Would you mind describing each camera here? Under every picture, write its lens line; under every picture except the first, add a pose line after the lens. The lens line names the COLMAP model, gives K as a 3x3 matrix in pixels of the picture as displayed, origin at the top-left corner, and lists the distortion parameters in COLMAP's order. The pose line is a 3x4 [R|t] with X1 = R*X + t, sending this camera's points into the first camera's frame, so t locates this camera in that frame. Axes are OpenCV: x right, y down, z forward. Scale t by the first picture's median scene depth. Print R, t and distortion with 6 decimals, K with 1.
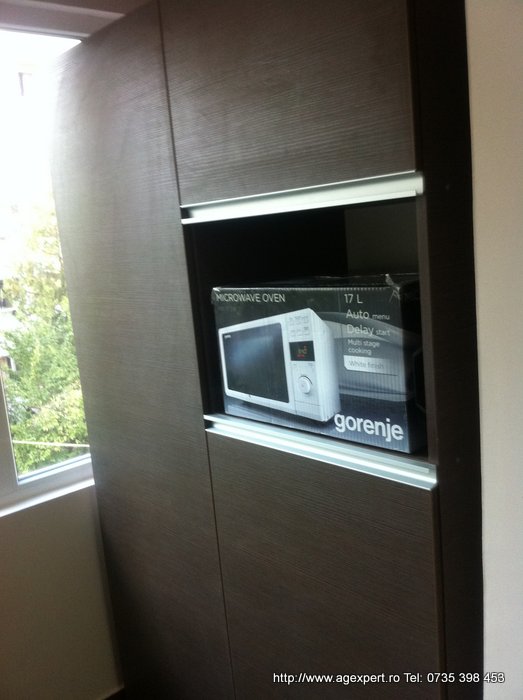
lens RADIAL K [[672.0, 0, 261.5], [0, 672.0, 350.0], [0, 0, 1]] dist [0.093508, -0.331660]
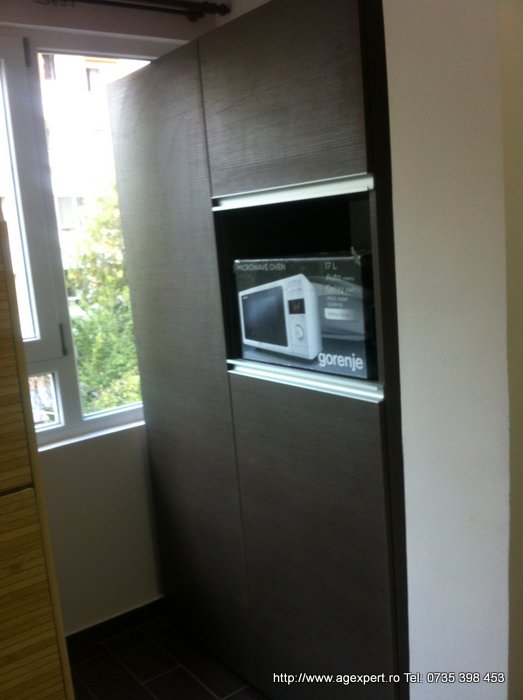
lens RADIAL K [[665.0, 0, 259.0], [0, 665.0, 344.3], [0, 0, 1]] dist [0.099495, -0.317278]
pose [[0.996132, 0.023980, -0.084533, 0.096512], [-0.023678, 0.999709, 0.004573, 0.070347], [0.084618, -0.002554, 0.996410, -0.314141]]
